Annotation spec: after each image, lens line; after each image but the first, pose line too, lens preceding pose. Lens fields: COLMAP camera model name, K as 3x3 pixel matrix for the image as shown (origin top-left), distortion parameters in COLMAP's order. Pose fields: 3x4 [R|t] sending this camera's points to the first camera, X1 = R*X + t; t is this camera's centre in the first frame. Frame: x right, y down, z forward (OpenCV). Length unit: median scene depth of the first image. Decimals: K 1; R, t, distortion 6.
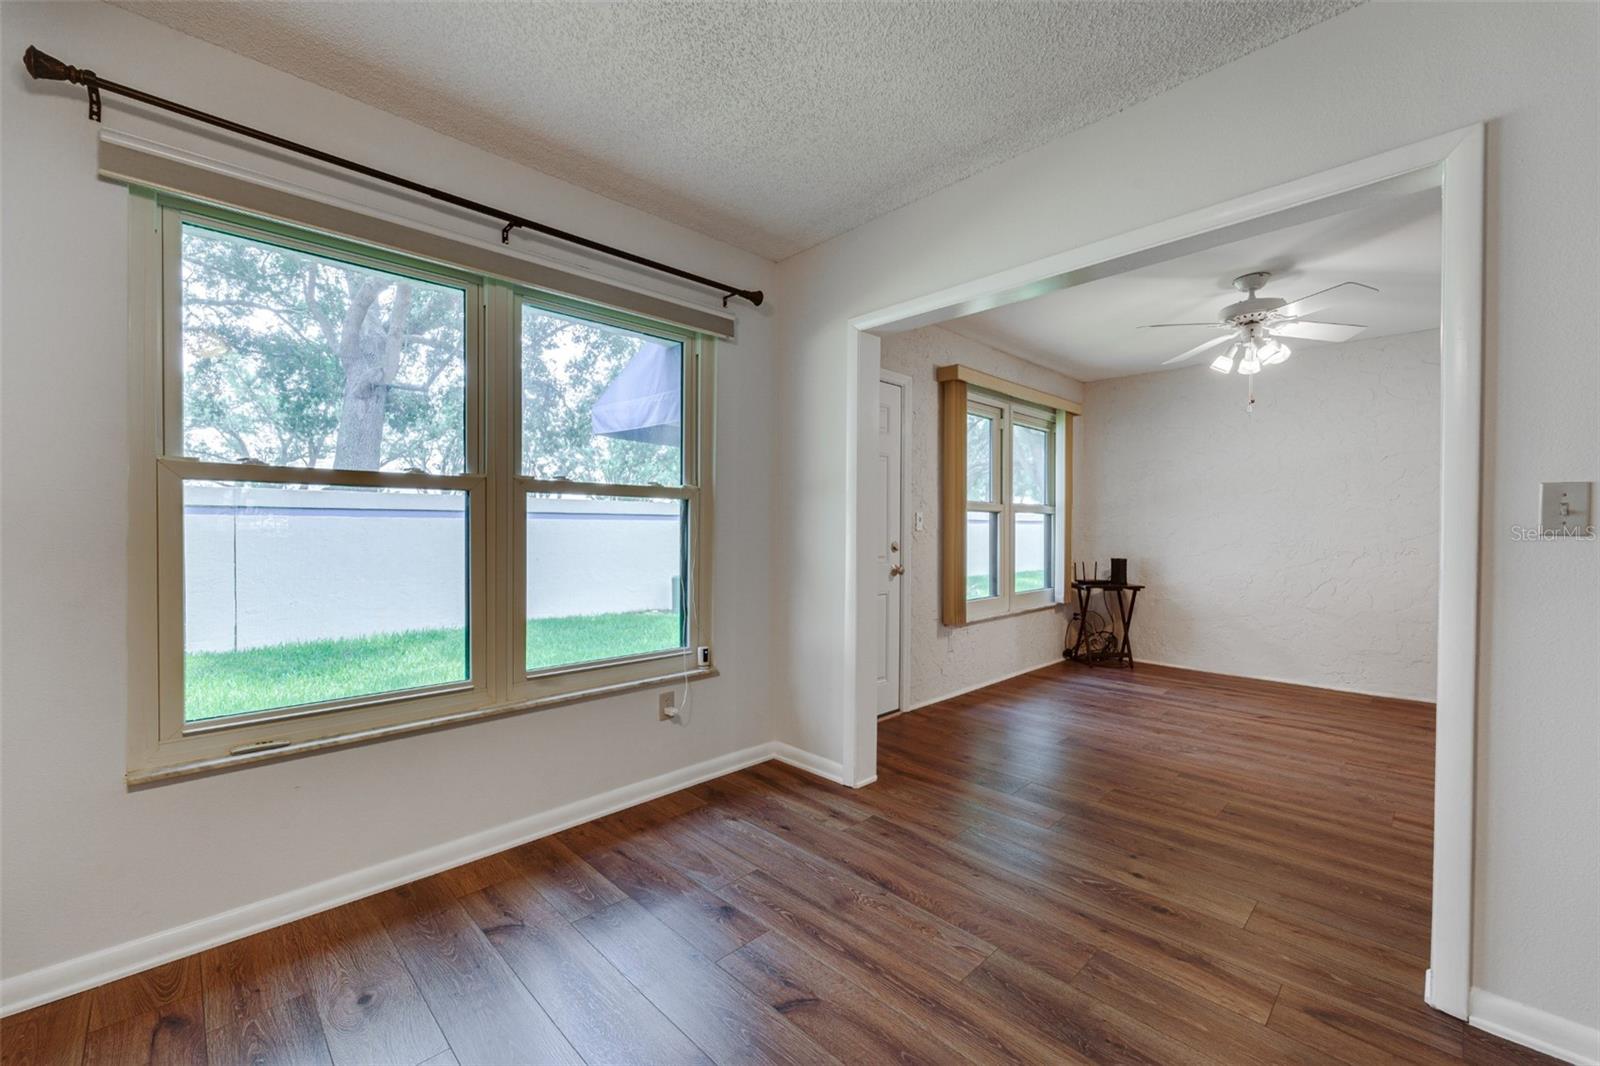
lens RADIAL K [[678.2, 0, 800.5], [0, 678.2, 535.8], [0, 0, 1]] dist [0.001624, 0.000144]
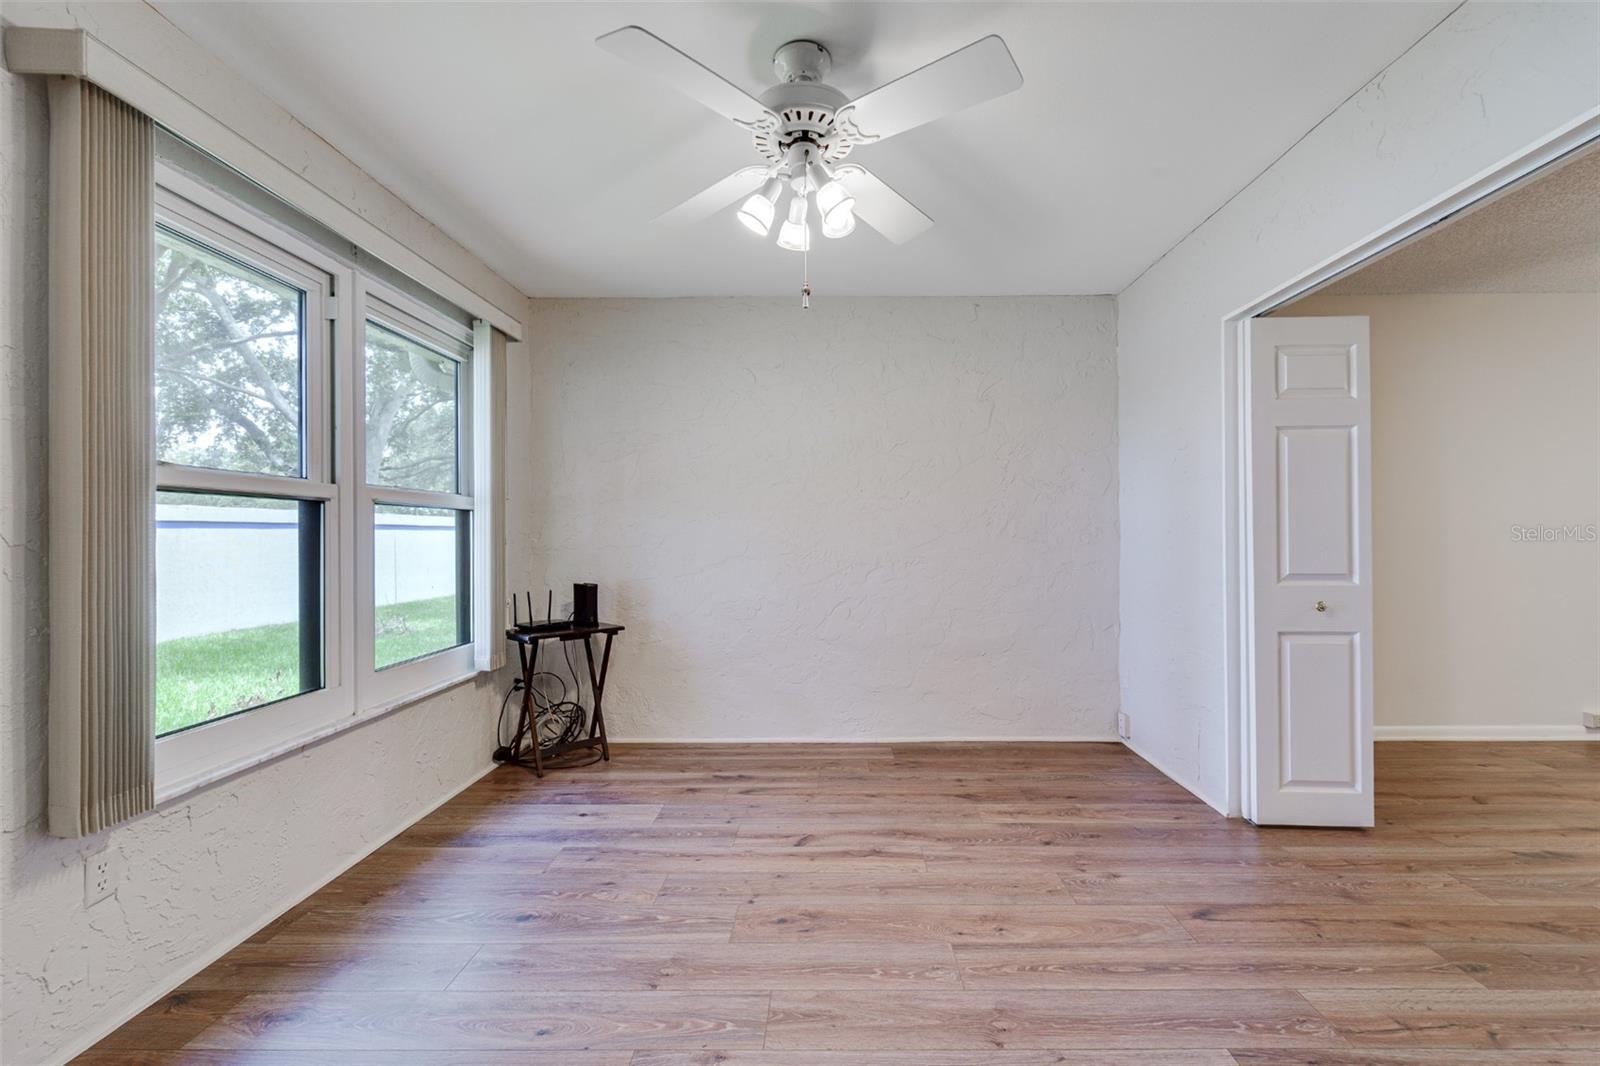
lens RADIAL K [[644.2, 0, 788.6], [0, 644.2, 535.4], [0, 0, 1]] dist [0.002121, -0.002257]
pose [[0.754438, -0.003154, 0.656363, 0.228772], [0.012299, 0.999881, -0.009332, -0.003140], [-0.656256, 0.015113, 0.754387, 0.445228]]
